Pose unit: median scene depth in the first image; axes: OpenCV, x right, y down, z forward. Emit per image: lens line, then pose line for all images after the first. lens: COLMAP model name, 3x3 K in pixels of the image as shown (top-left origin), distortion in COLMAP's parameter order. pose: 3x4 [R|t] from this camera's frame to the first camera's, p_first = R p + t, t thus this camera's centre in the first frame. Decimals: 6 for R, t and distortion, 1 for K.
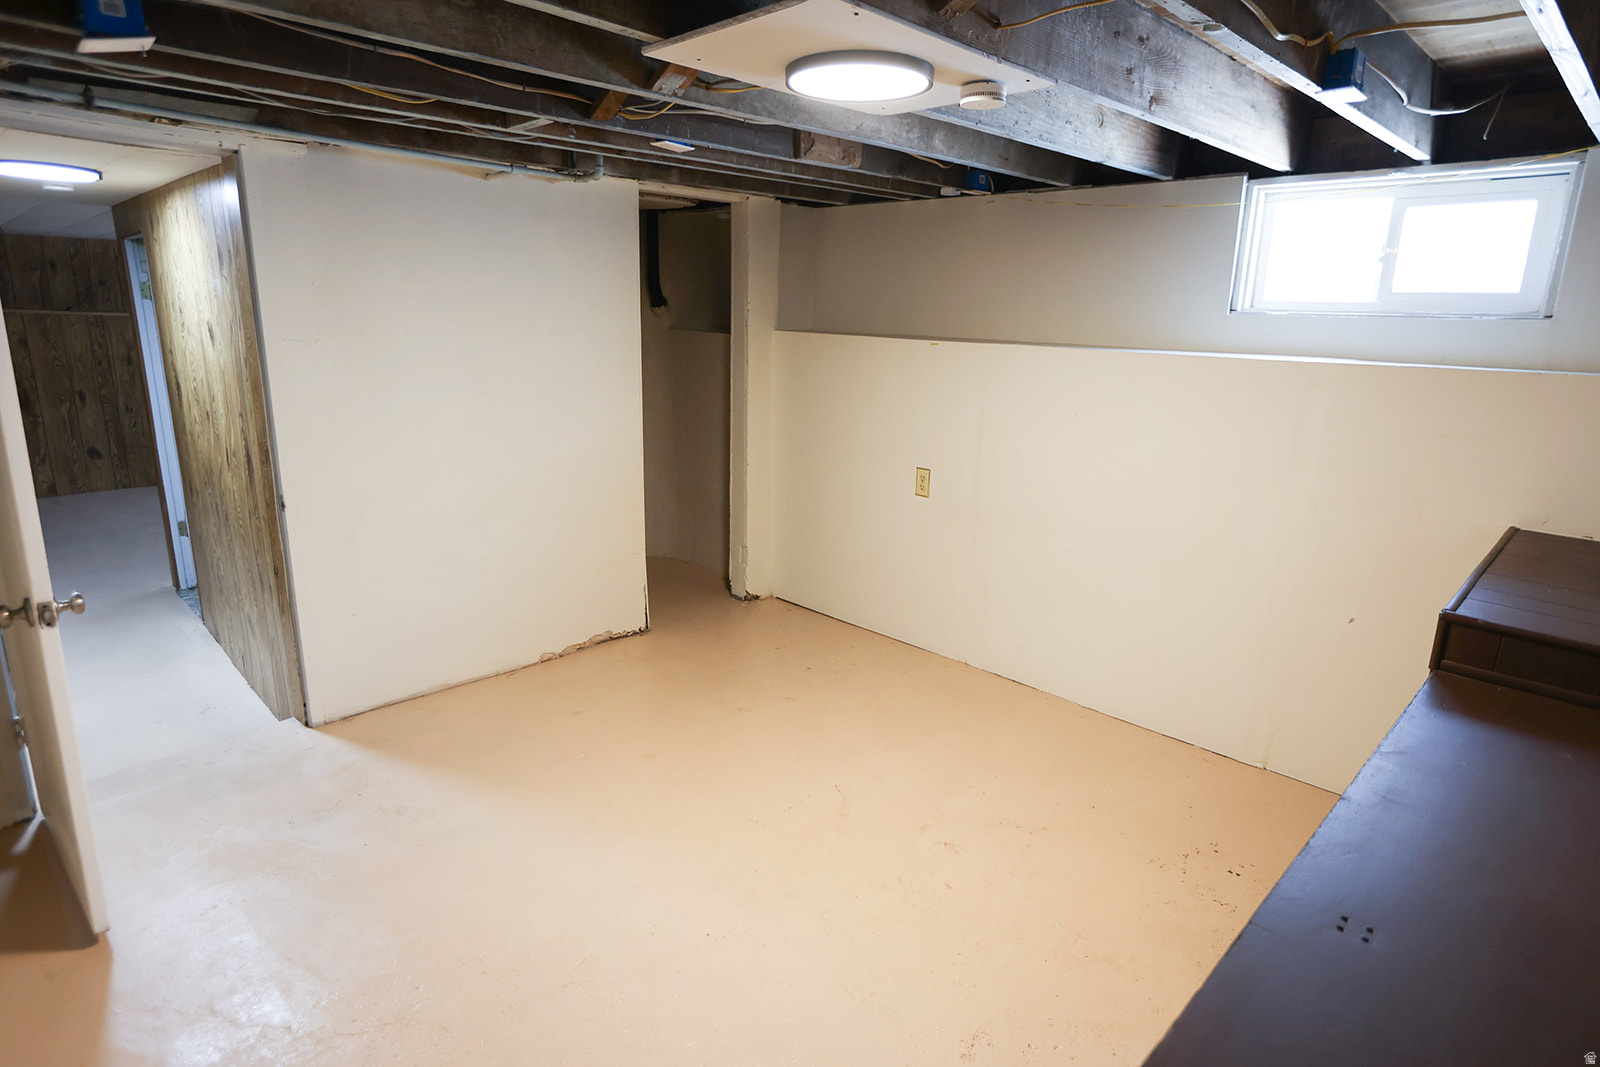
lens RADIAL K [[891.2, 0, 800.0], [0, 891.2, 533.5], [0, 0, 1]] dist [0.001737, 0.001089]
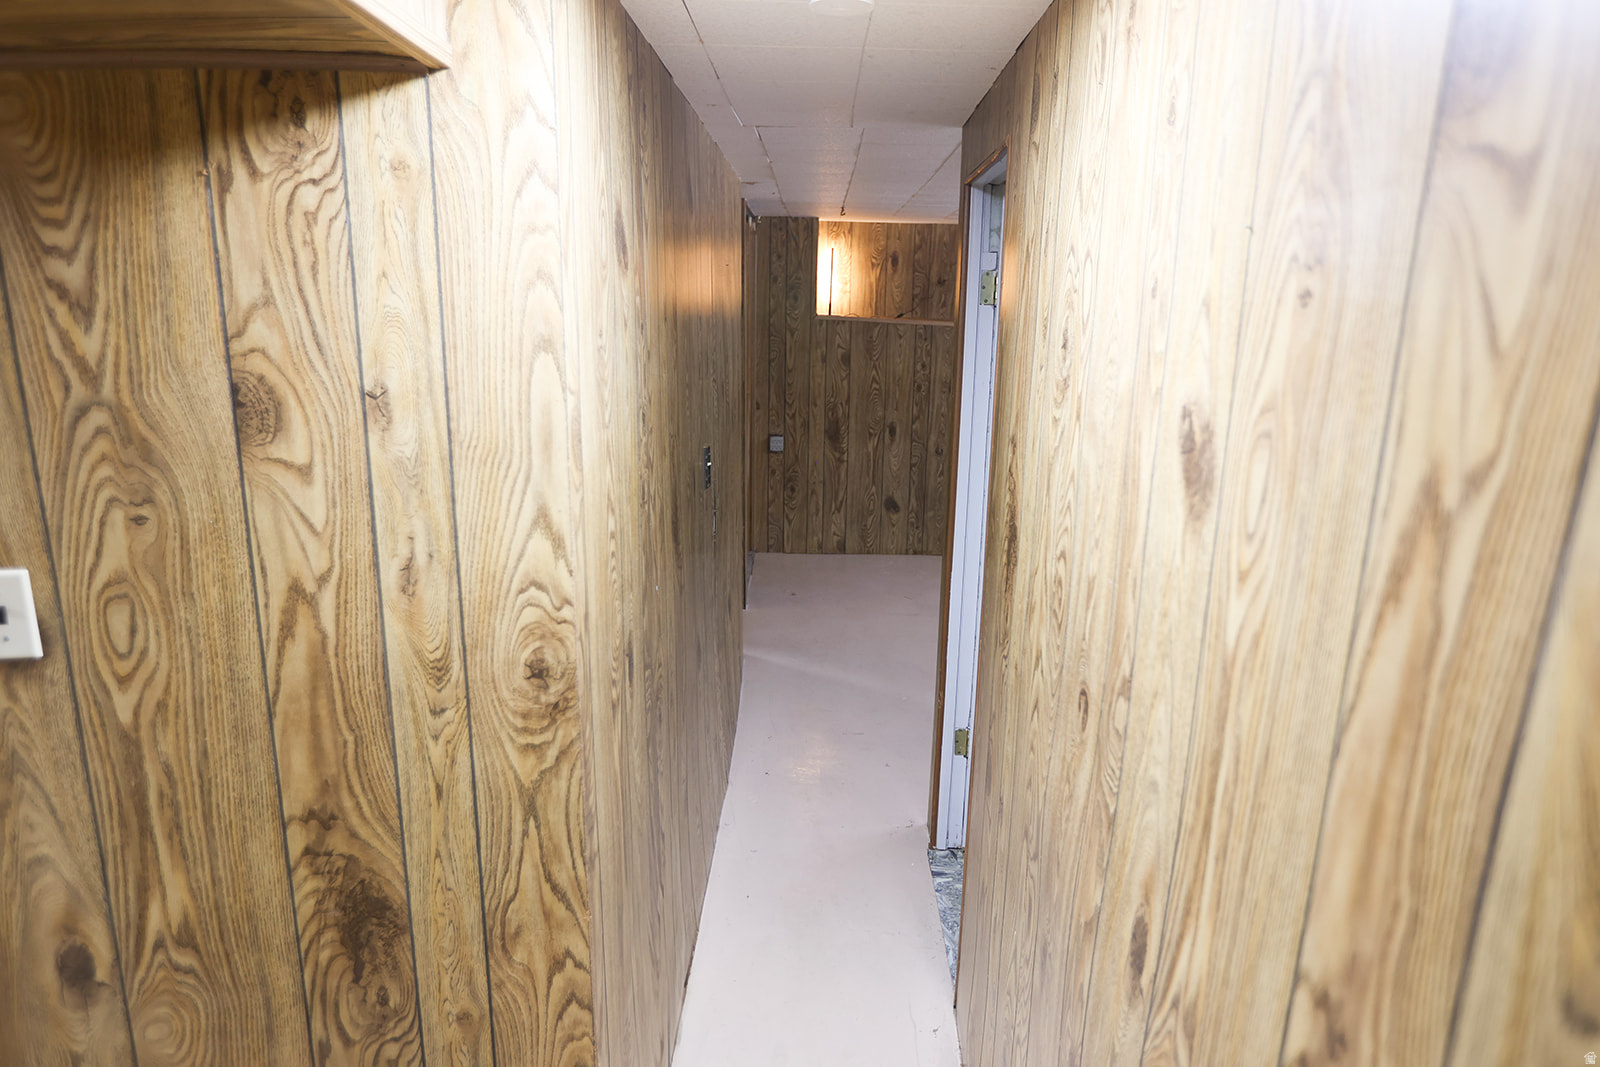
lens RADIAL K [[1004.1, 0, 803.5], [0, 1004.1, 517.7], [0, 0, 1]] dist [-0.039483, 0.030397]
pose [[0.701272, 0.150335, -0.696862, -0.256371], [-0.181974, 0.982878, 0.028912, -0.092671], [0.689277, 0.106536, 0.716622, 0.350314]]
